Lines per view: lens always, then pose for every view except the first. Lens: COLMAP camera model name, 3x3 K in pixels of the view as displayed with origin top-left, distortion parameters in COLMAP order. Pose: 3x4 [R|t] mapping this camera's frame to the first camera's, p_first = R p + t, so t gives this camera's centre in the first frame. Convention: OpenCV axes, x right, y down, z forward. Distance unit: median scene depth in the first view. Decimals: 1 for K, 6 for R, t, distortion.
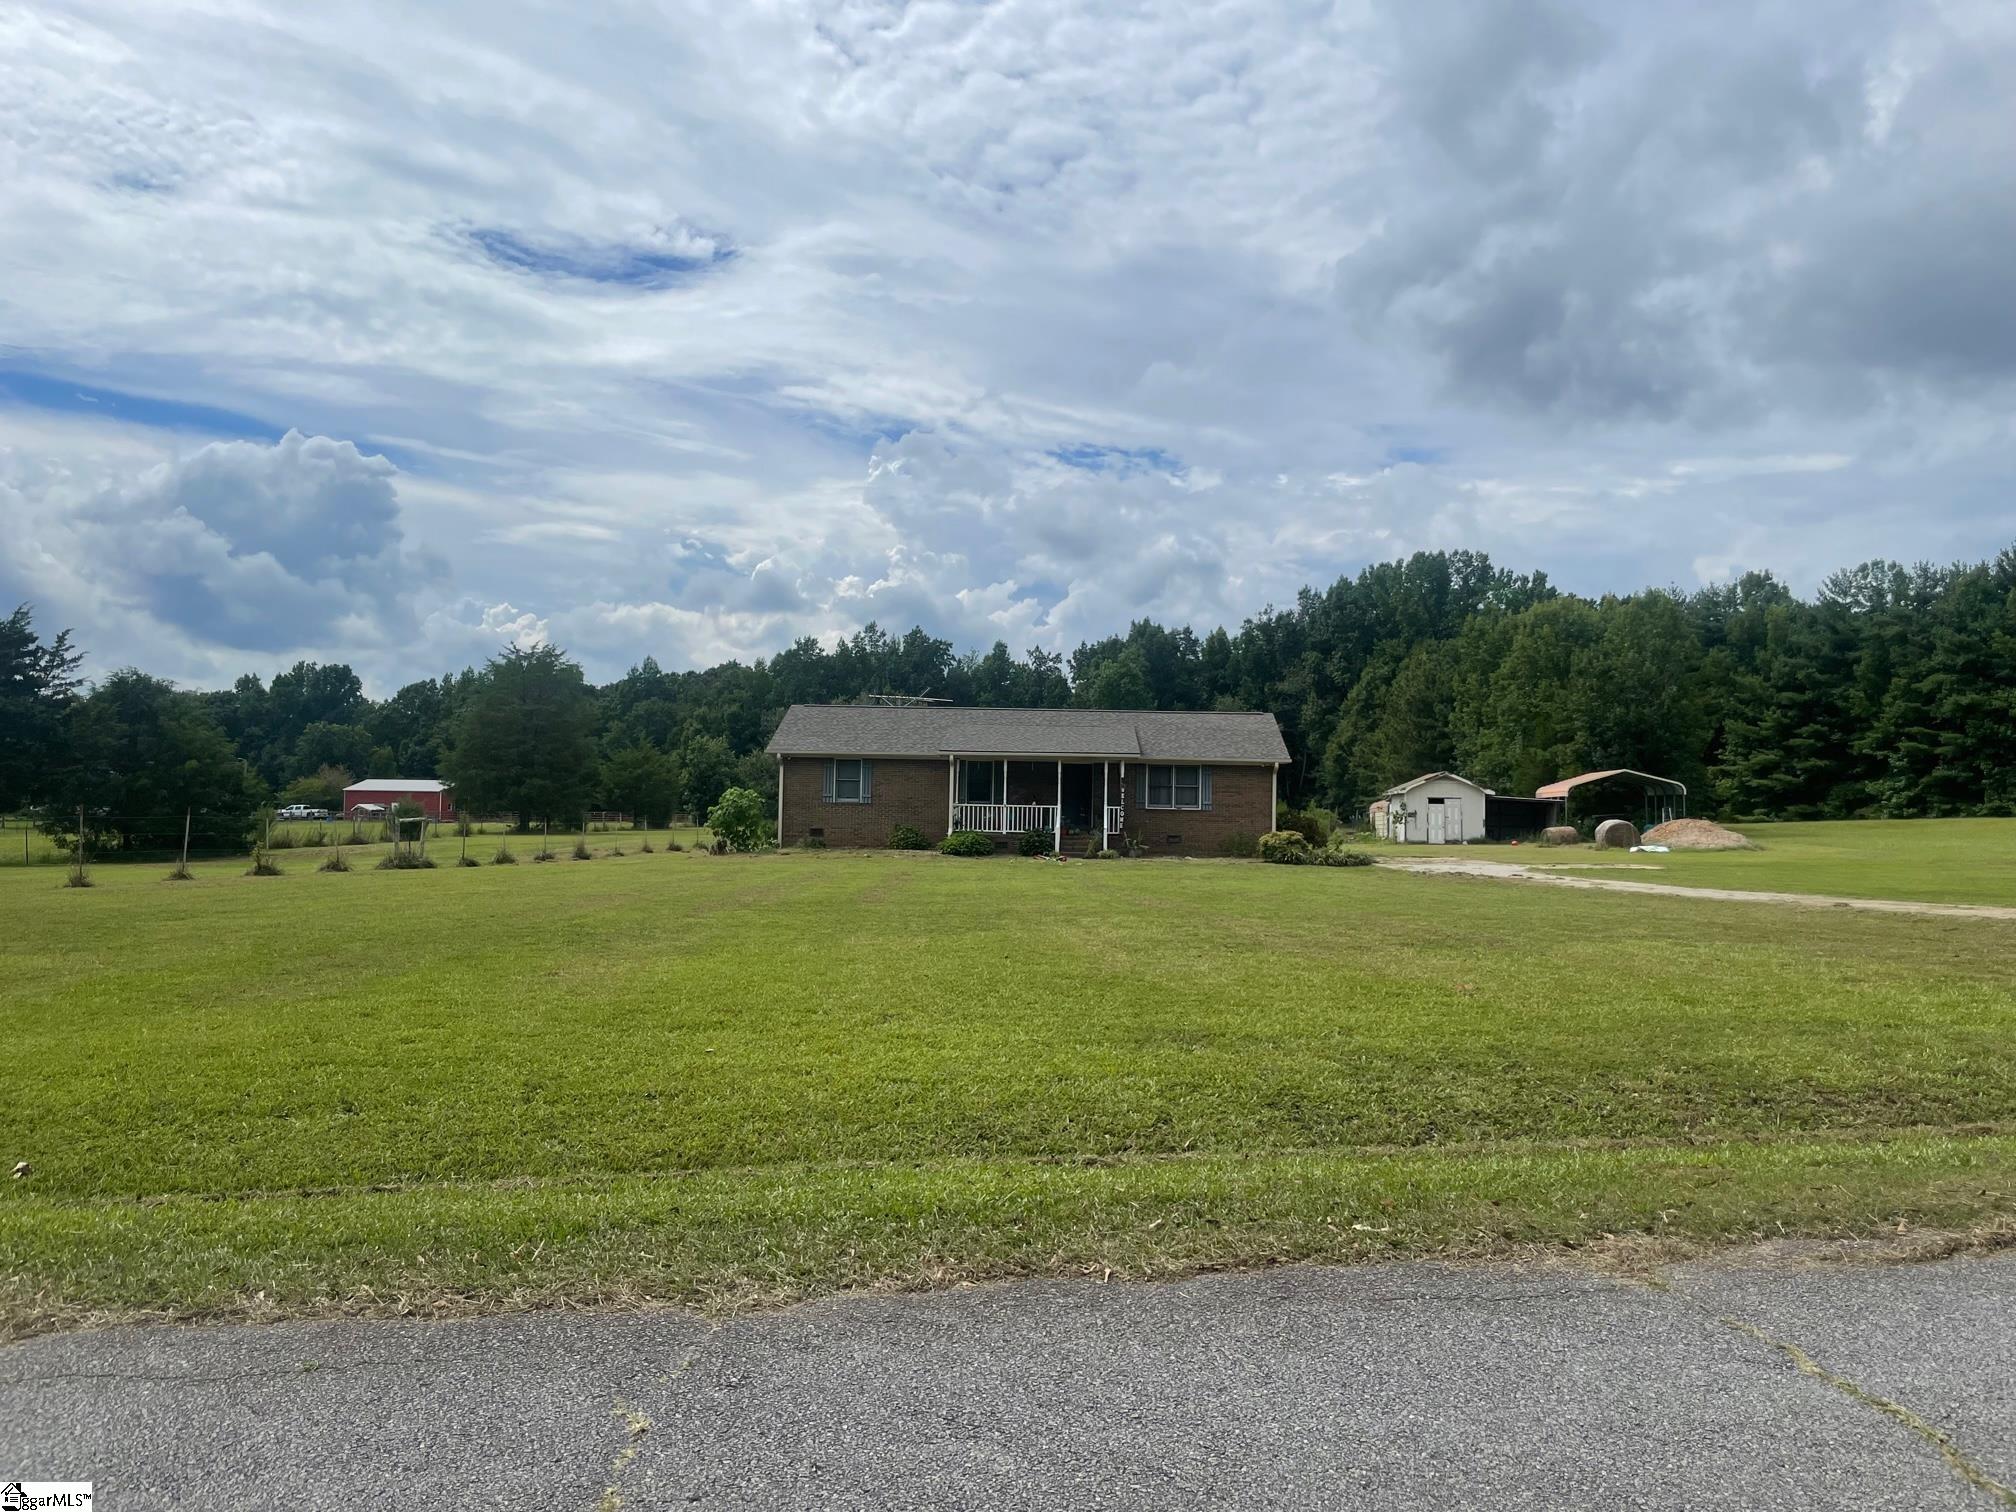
lens RADIAL K [[1511.7, 0, 1008.0], [0, 1511.7, 756.0], [0, 0, 1]] dist [0.002836, 0.000769]
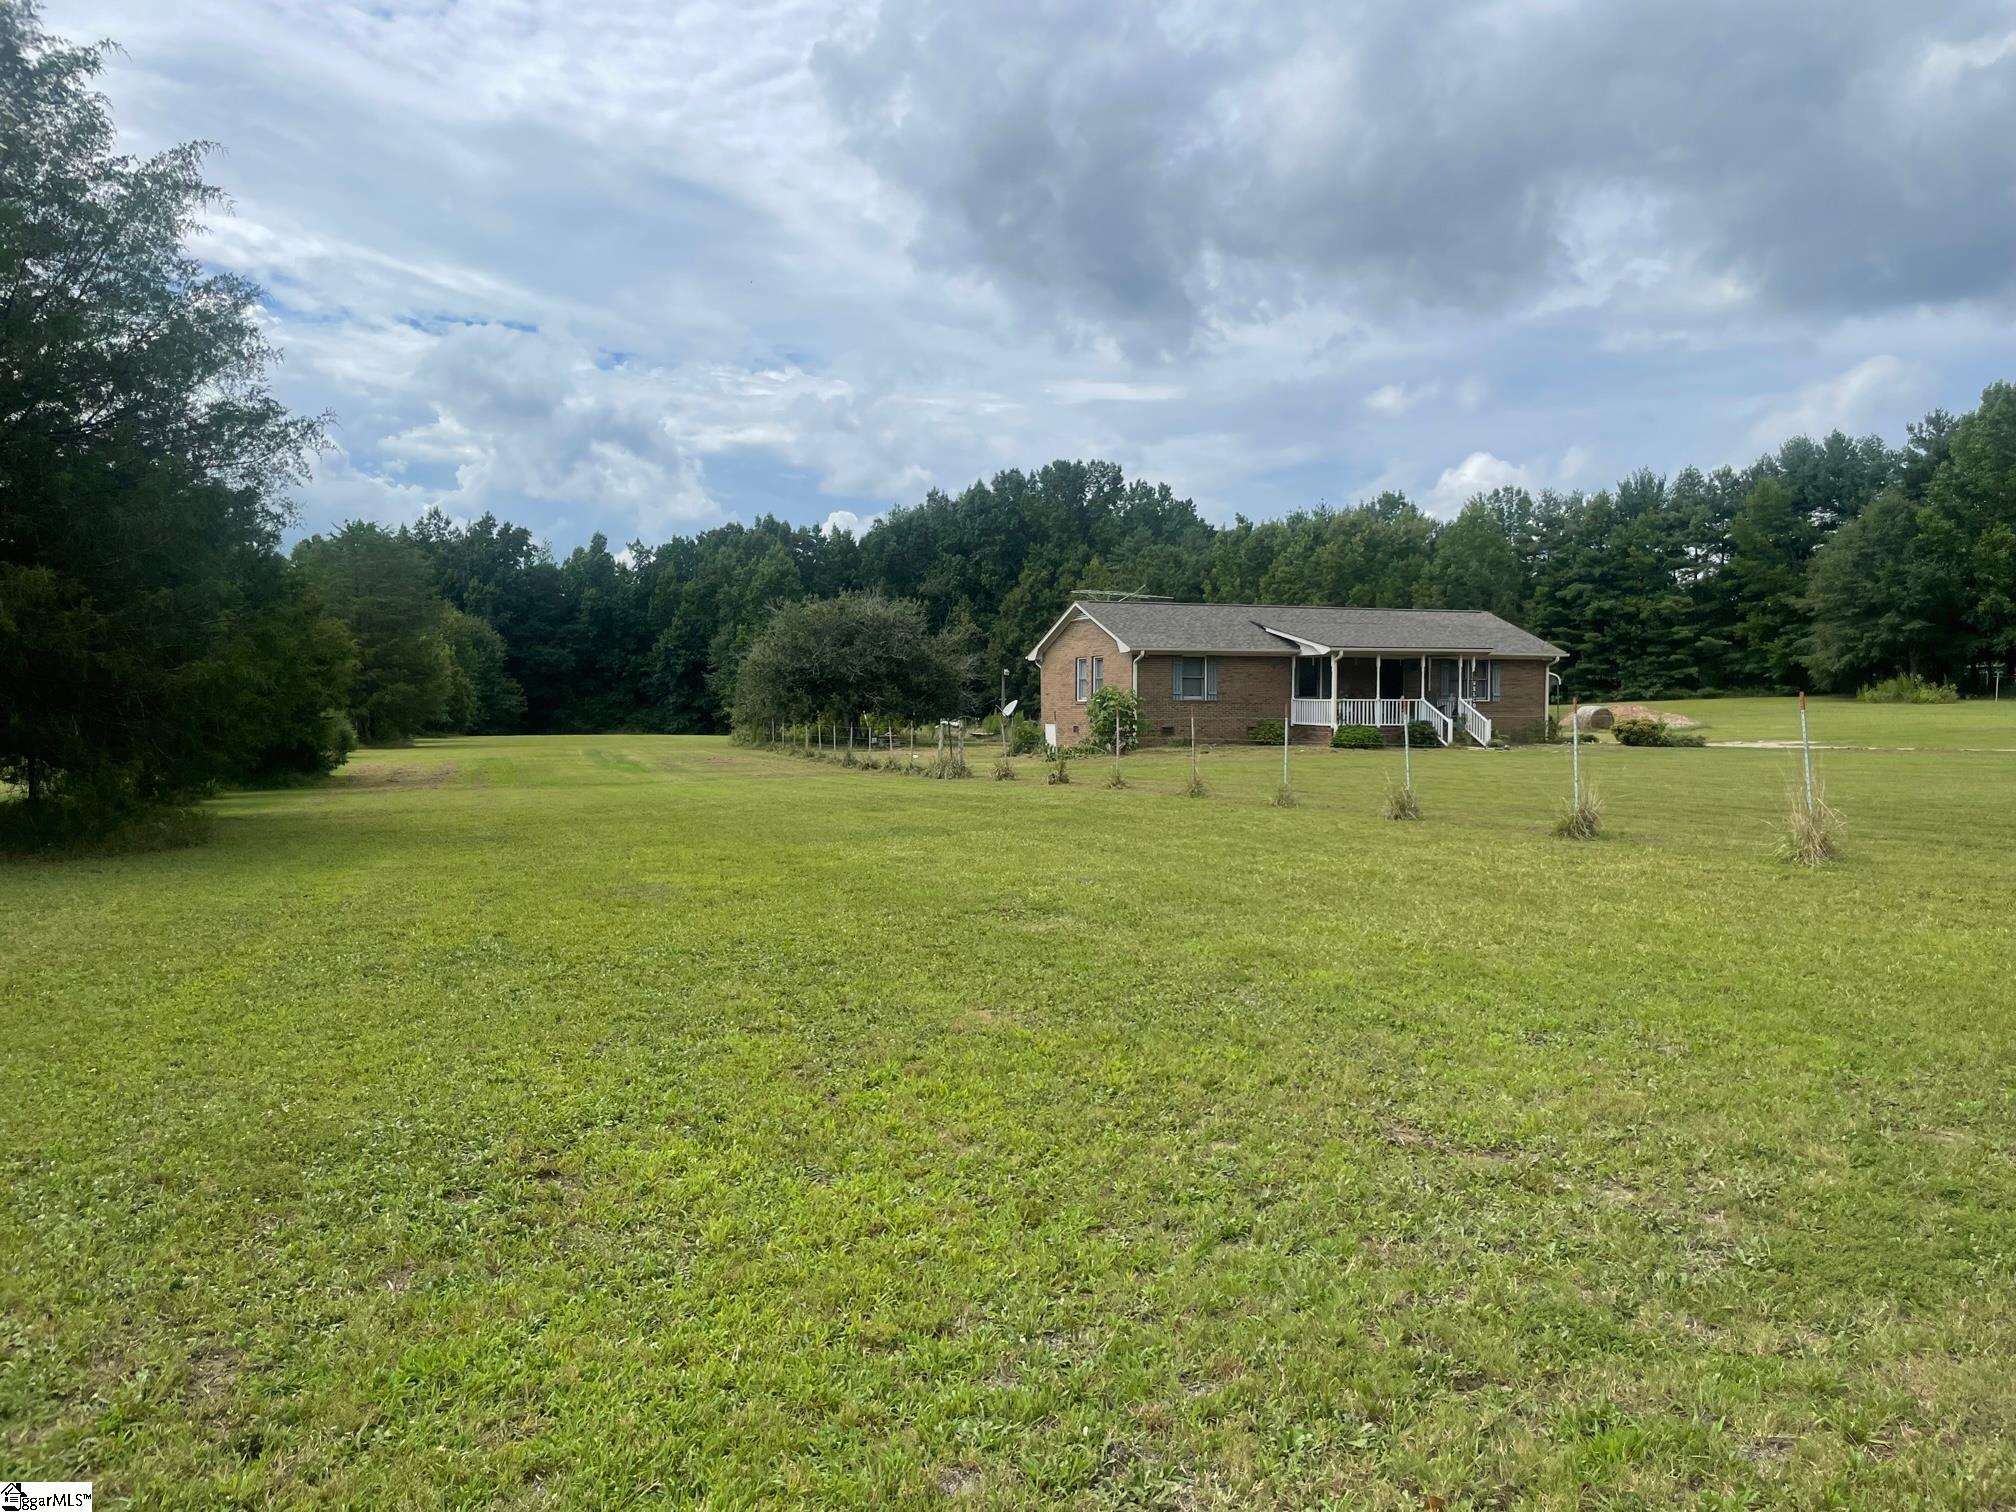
lens RADIAL K [[1523.2, 0, 1031.4], [0, 1523.2, 745.4], [0, 0, 1]] dist [0.084831, -0.122941]
pose [[0.907447, -0.030104, 0.419088, -0.195854], [0.006355, 0.998299, 0.057950, 0.000512], [-0.420119, -0.049923, 0.906095, 0.042612]]
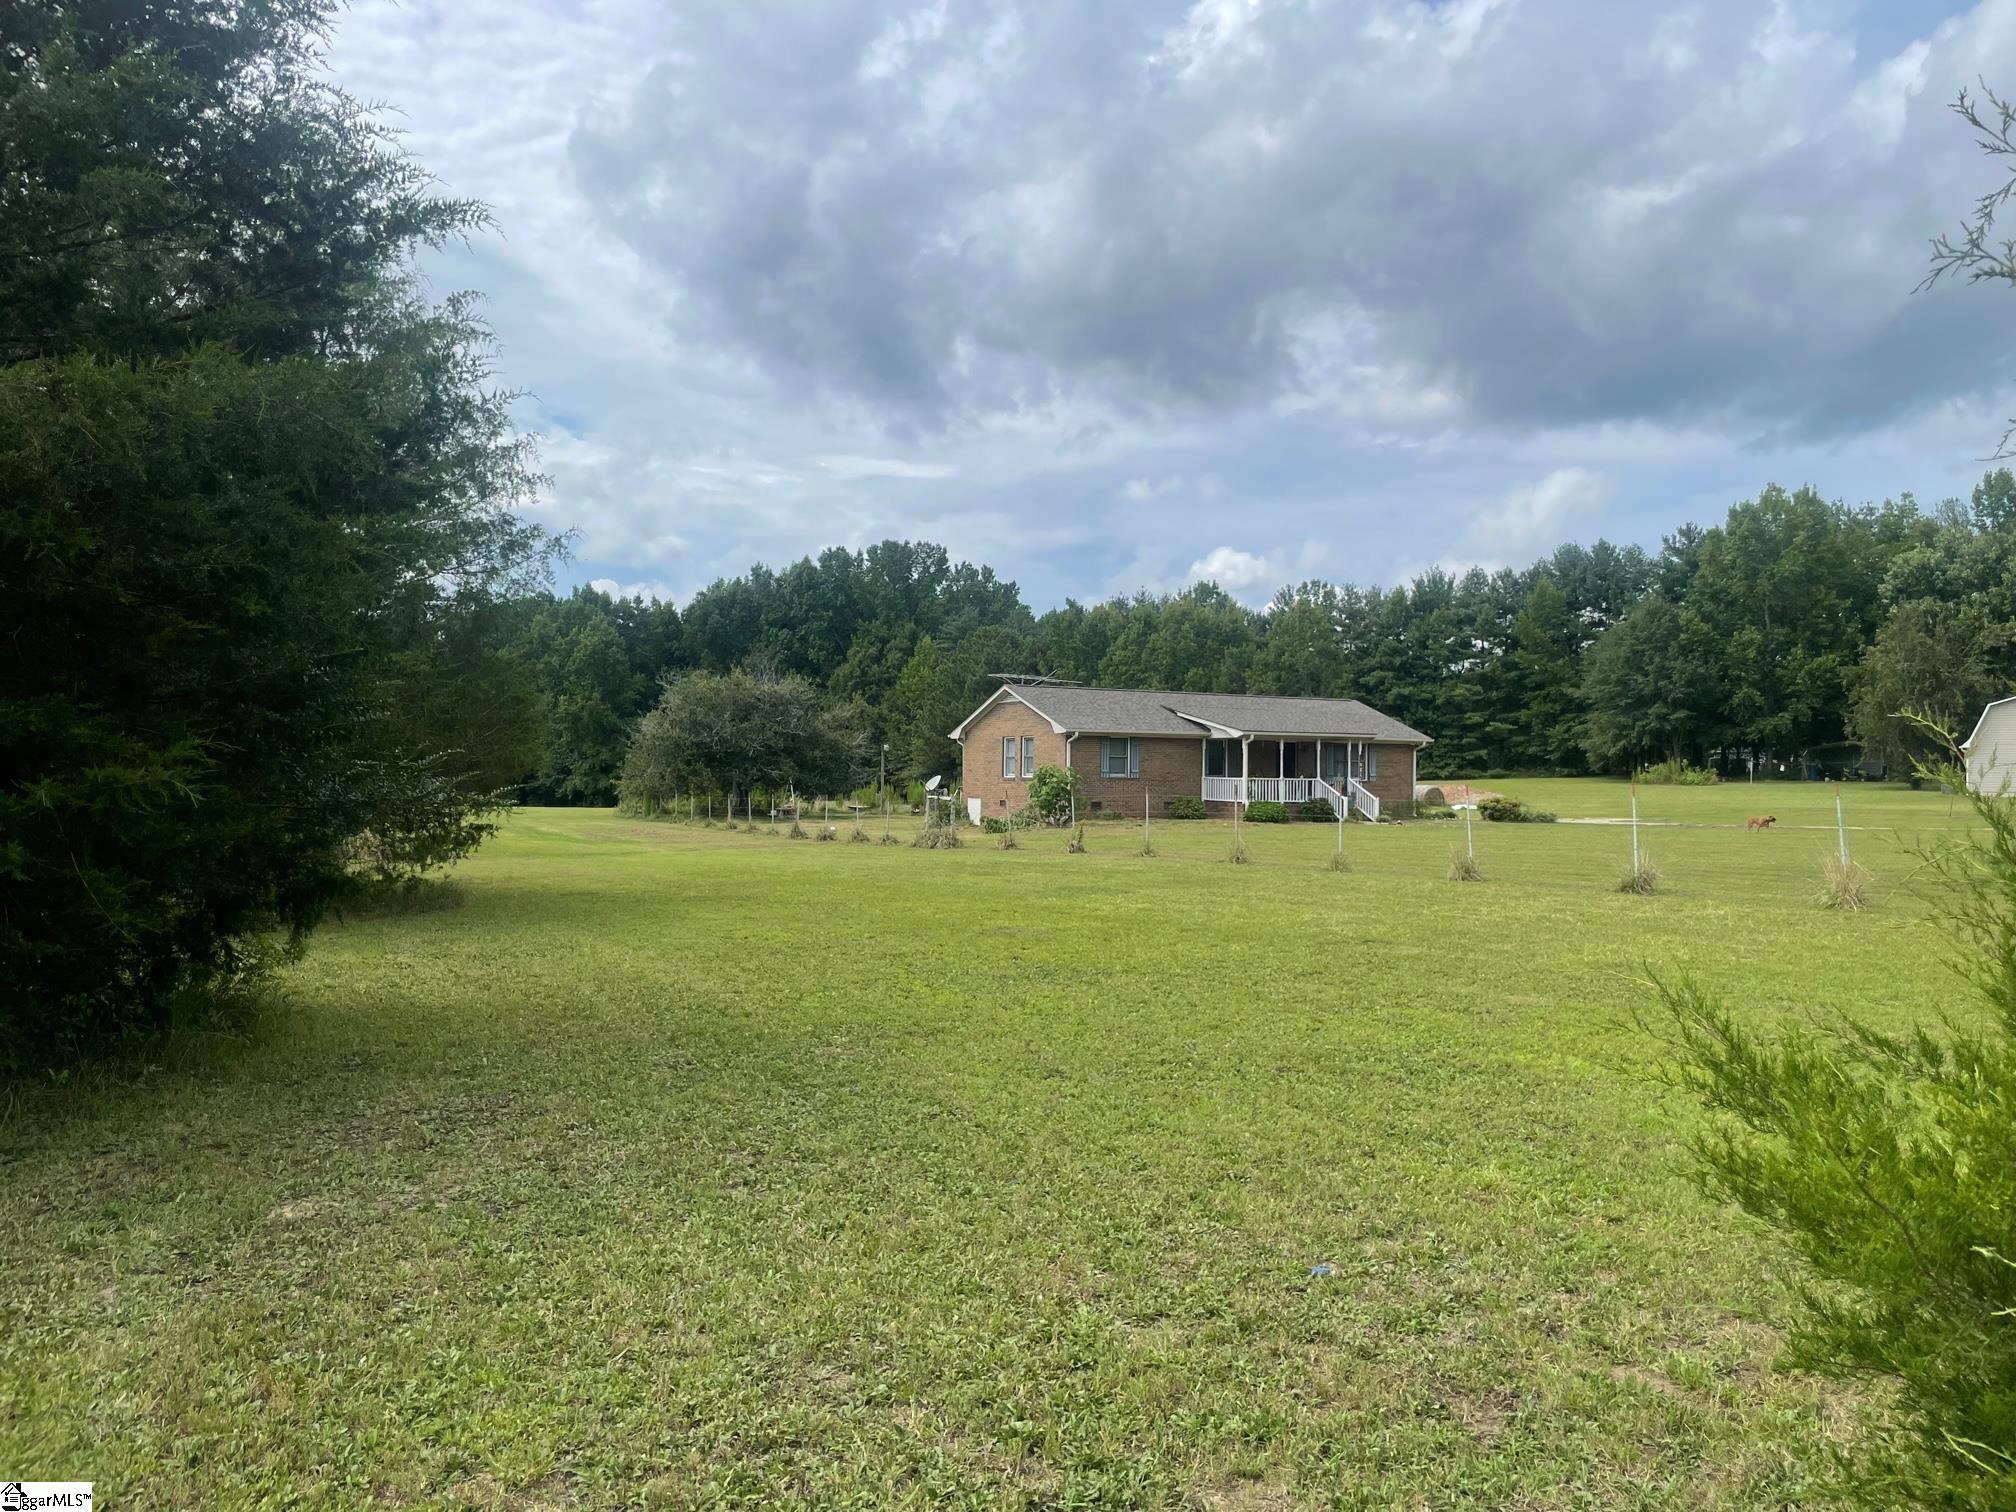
lens RADIAL K [[1523.2, 0, 1031.4], [0, 1523.2, 745.4], [0, 0, 1]] dist [0.084831, -0.122941]
pose [[0.836105, -0.000154, 0.548569, -0.238304], [-0.006318, 0.999931, 0.009911, -0.000878], [-0.548533, -0.011753, 0.836046, 0.037638]]
